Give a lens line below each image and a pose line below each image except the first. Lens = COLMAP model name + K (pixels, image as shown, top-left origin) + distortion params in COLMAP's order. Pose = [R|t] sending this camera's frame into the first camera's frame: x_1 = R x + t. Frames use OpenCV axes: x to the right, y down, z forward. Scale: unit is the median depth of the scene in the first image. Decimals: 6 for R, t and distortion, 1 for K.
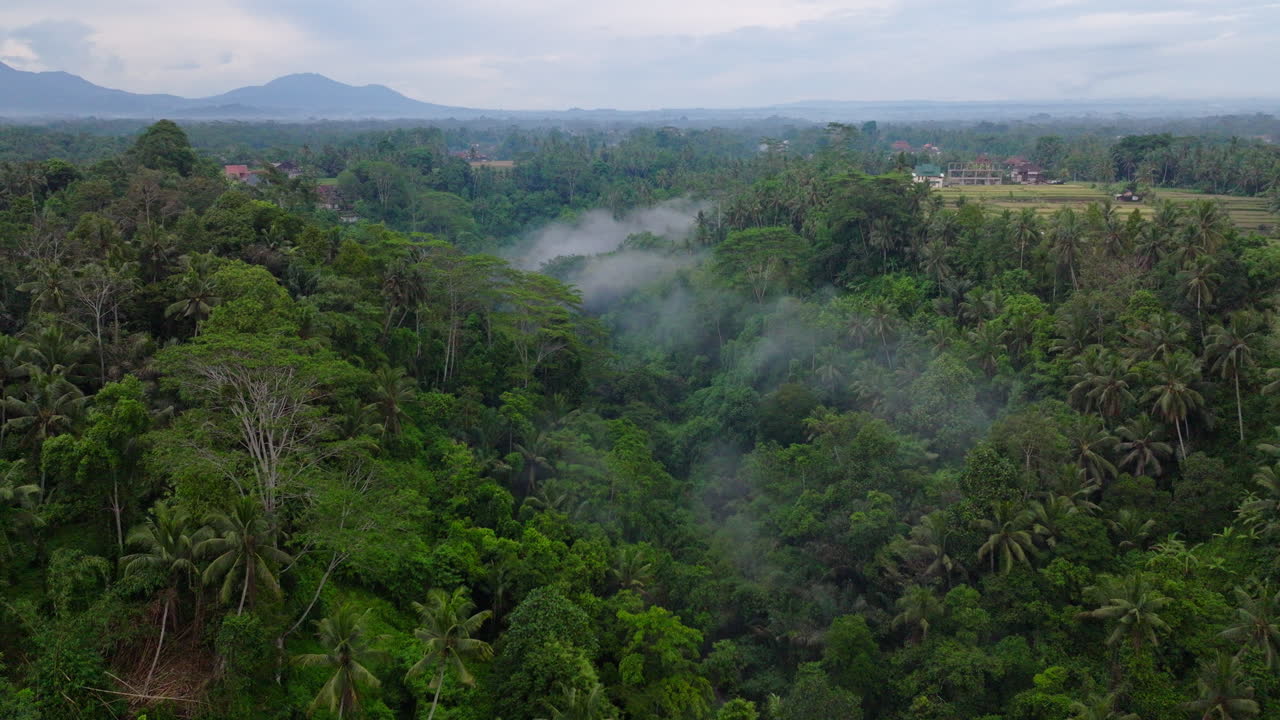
lens RADIAL K [[941.0, 0, 644.2], [0, 941.0, 360.1], [0, 0, 1]] dist [0.013677, 0.005817]
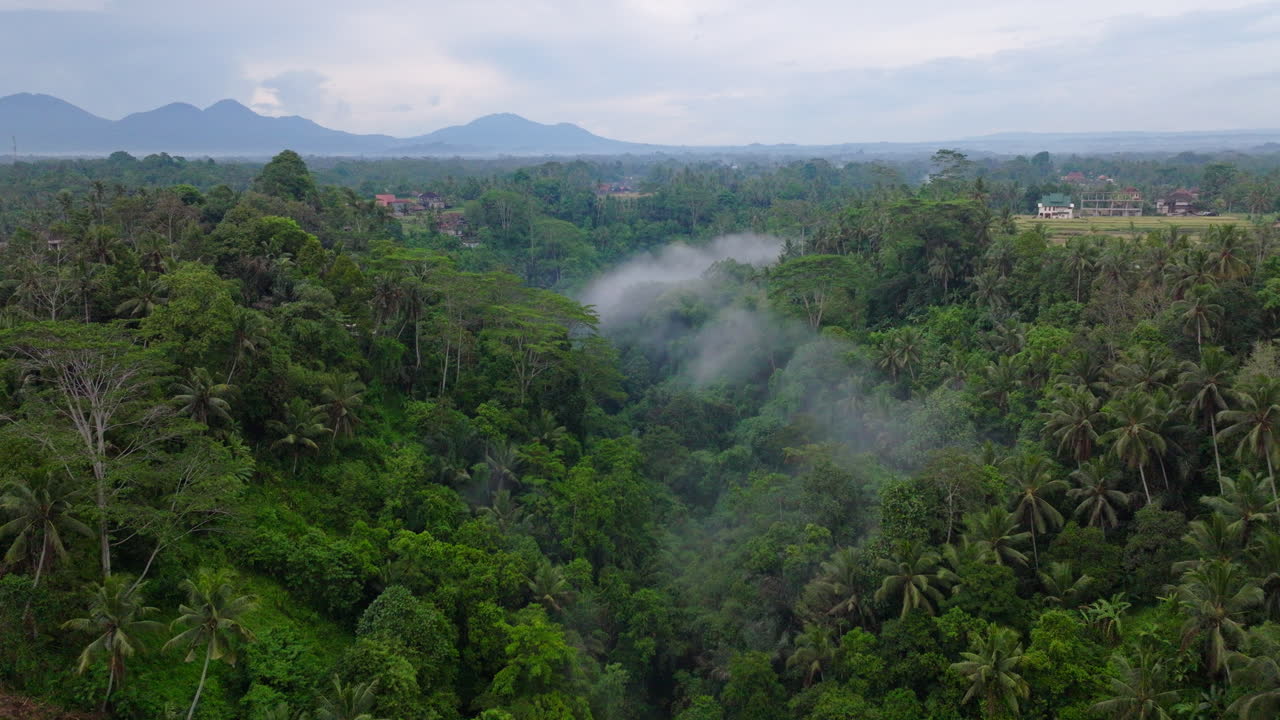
lens RADIAL K [[941.0, 0, 642.4], [0, 941.0, 362.5], [0, 0, 1]] dist [0.013677, 0.005817]
pose [[0.978221, 0.038906, -0.203887, 0.167722], [-0.045953, 0.998495, -0.029942, 0.008297], [0.202415, 0.038659, 0.978537, 0.022336]]
